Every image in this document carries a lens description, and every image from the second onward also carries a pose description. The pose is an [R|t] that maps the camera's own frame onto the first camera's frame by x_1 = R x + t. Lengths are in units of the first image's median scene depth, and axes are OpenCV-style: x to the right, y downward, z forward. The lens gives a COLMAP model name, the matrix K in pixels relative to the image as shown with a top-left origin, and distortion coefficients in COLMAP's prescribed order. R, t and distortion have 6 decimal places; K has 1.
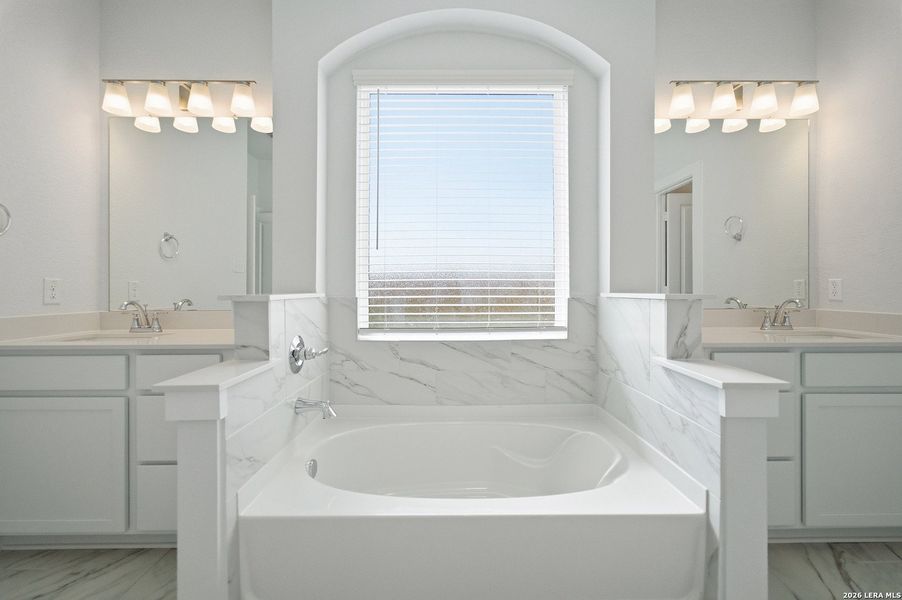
lens RADIAL K [[352.4, 0, 450.7], [0, 352.4, 296.9], [0, 0, 1]] dist [0.000833, 0.000116]
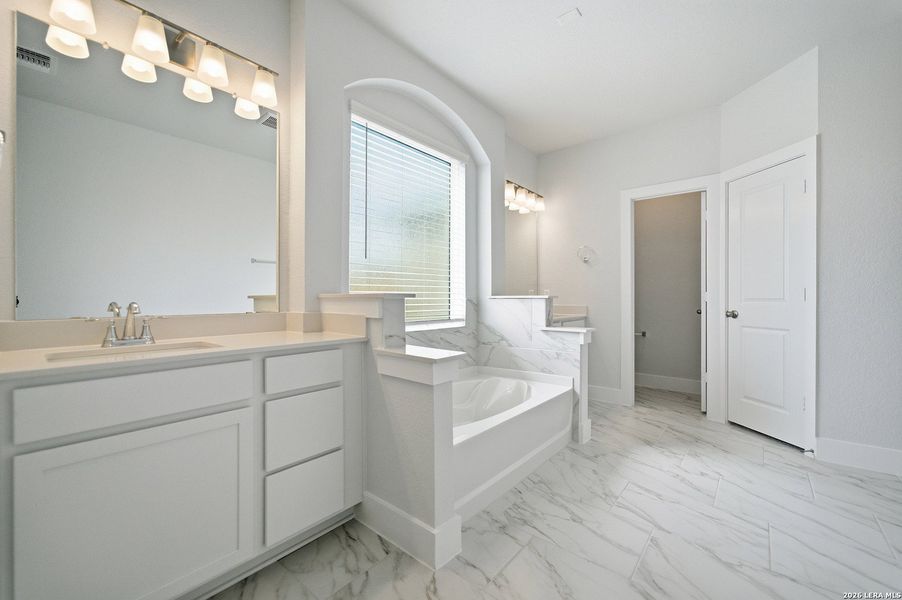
lens RADIAL K [[370.1, 0, 449.5], [0, 370.1, 296.6], [0, 0, 1]] dist [-0.001002, -0.000111]
pose [[0.653348, 0.006176, 0.757032, -1.005123], [0.009482, 0.999822, -0.016340, 0.016693], [-0.756998, 0.017854, 0.653173, -0.010169]]
